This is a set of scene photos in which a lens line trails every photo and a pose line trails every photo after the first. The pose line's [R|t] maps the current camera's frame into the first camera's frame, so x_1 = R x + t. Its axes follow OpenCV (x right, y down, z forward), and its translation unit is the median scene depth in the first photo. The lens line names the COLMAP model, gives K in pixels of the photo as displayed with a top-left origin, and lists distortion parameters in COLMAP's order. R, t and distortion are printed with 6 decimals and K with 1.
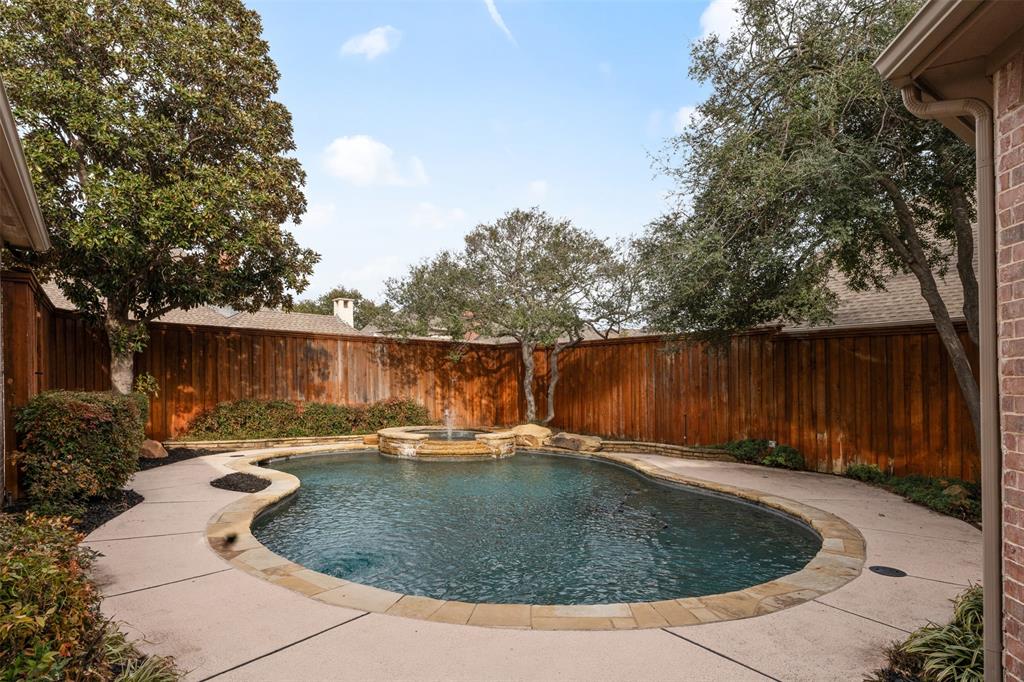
lens RADIAL K [[564.9, 0, 510.0], [0, 564.9, 416.7], [0, 0, 1]] dist [-0.003387, -0.000991]
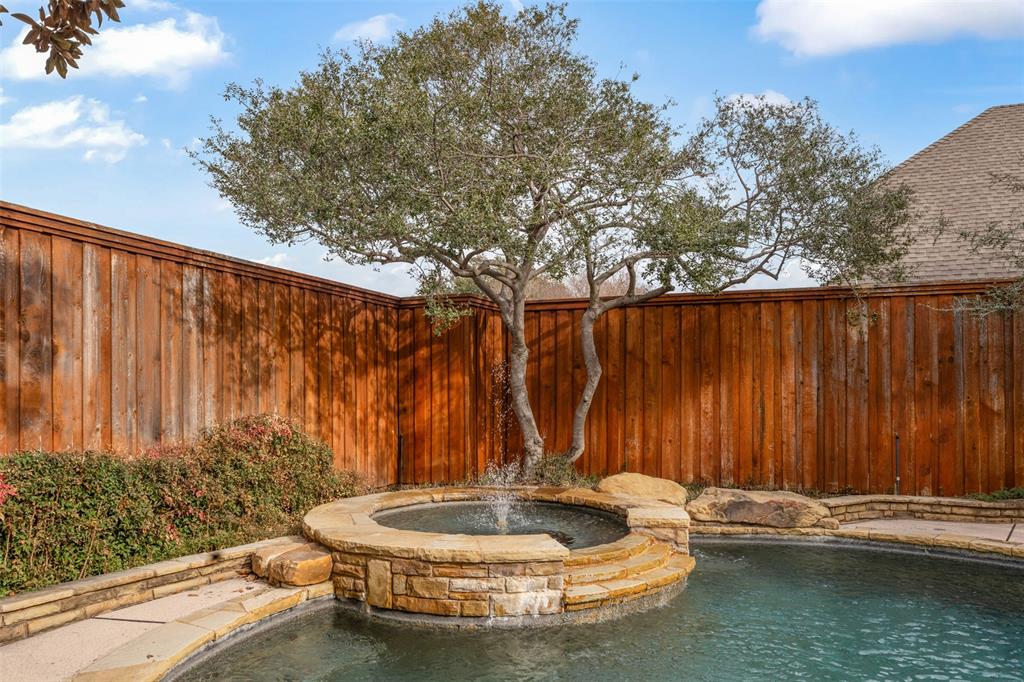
lens RADIAL K [[737.2, 0, 512.0], [0, 737.2, 341.0], [0, 0, 1]] dist [0.021404, 0.000460]
pose [[0.815054, 0.025238, 0.578835, -0.343399], [0.043357, 0.993593, -0.104372, -0.030299], [-0.577761, 0.110165, 0.808737, 0.540818]]
